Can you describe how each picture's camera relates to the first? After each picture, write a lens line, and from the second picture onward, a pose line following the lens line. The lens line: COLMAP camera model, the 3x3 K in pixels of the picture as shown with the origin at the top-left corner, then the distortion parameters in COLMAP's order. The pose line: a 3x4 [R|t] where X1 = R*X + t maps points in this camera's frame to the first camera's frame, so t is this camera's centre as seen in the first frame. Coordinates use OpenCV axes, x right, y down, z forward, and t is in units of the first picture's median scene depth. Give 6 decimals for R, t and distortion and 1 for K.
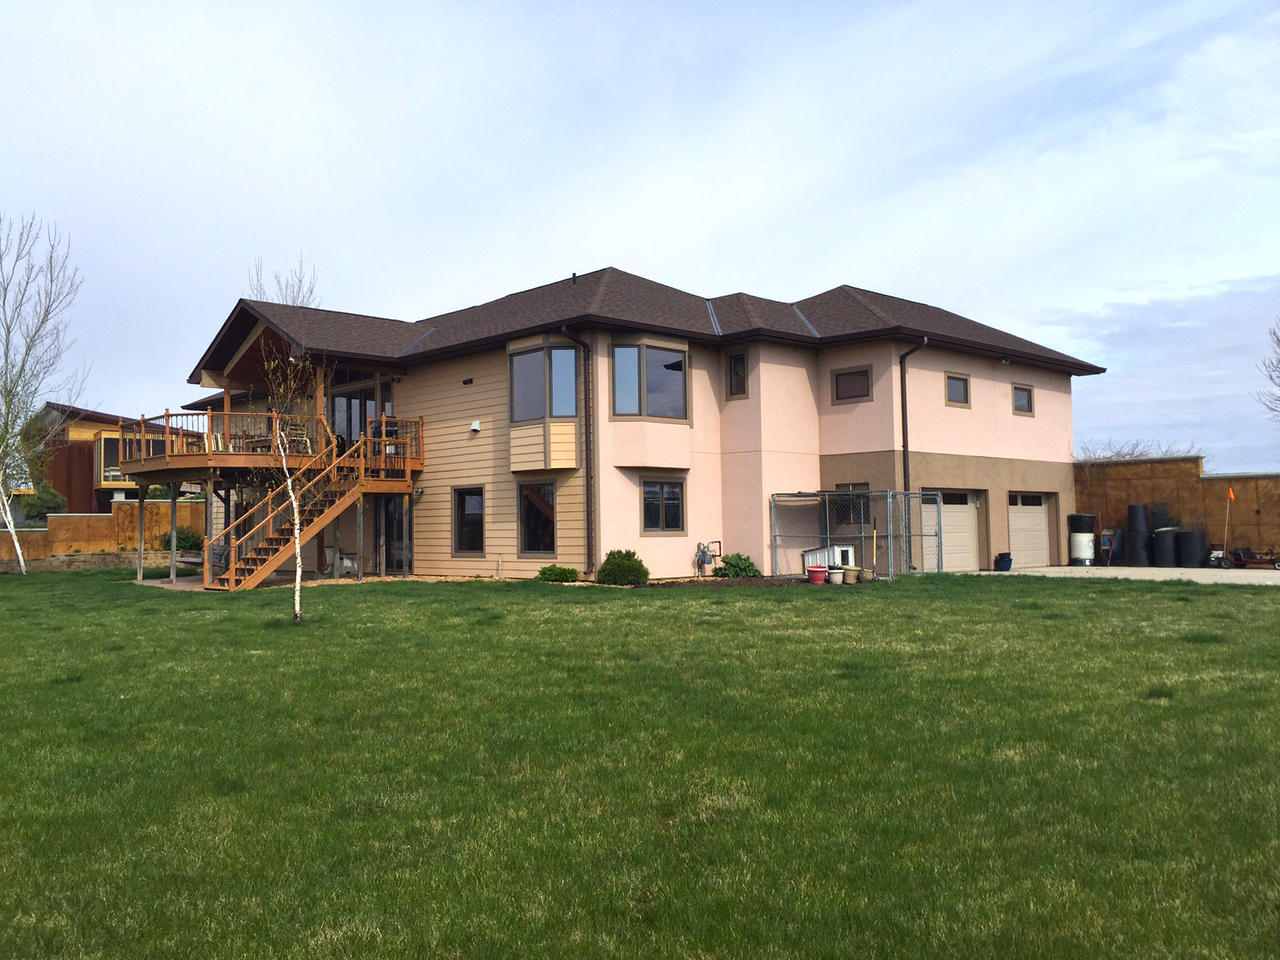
lens RADIAL K [[1095.6, 0, 603.3], [0, 1095.6, 477.4], [0, 0, 1]] dist [0.010394, 0.002264]
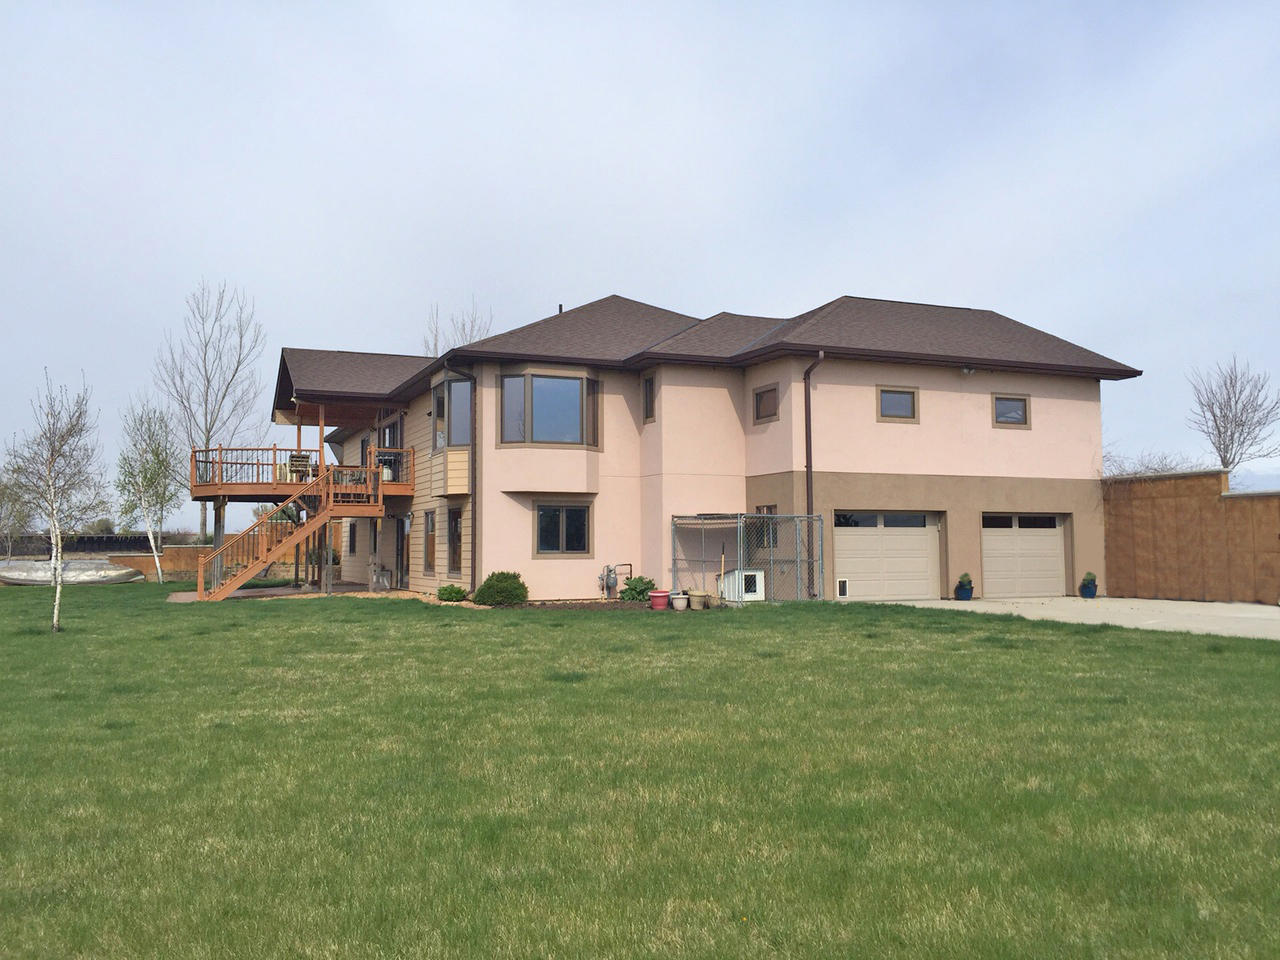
lens RADIAL K [[1081.8, 0, 640.0], [0, 1081.8, 480.0], [0, 0, 1]] dist [-0.001010, -0.000016]
pose [[0.940553, -0.013463, -0.339379, 0.440695], [0.009737, 0.999872, -0.012679, -0.006133], [0.339506, 0.008621, 0.940564, 0.065730]]
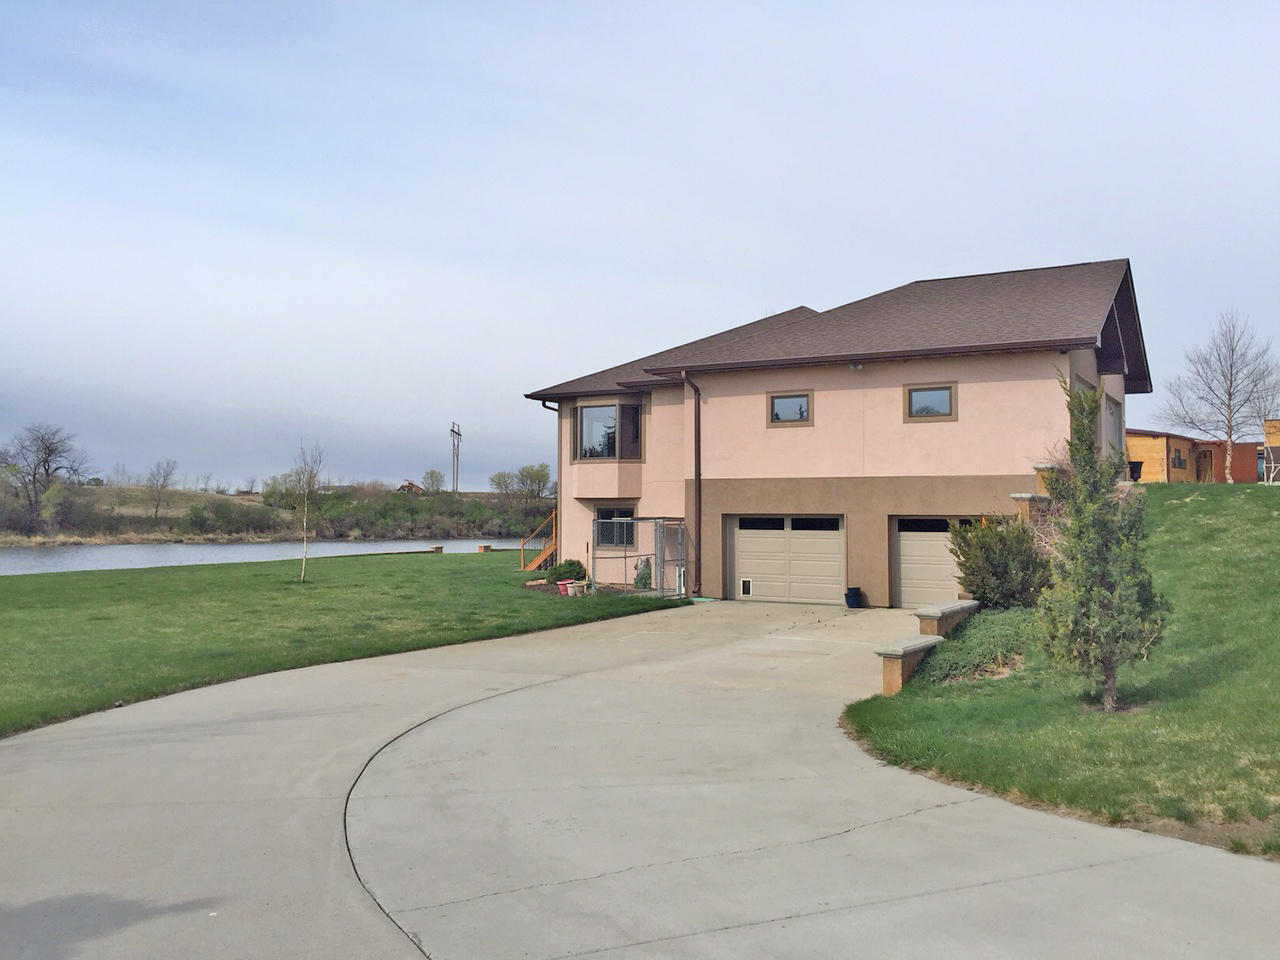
lens RADIAL K [[1081.8, 0, 640.0], [0, 1081.8, 480.0], [0, 0, 1]] dist [-0.001010, -0.000016]
pose [[0.287710, -0.018217, -0.957544, 1.203086], [0.038259, 0.999240, -0.007515, -0.017403], [0.956953, -0.034473, 0.288188, 0.627321]]
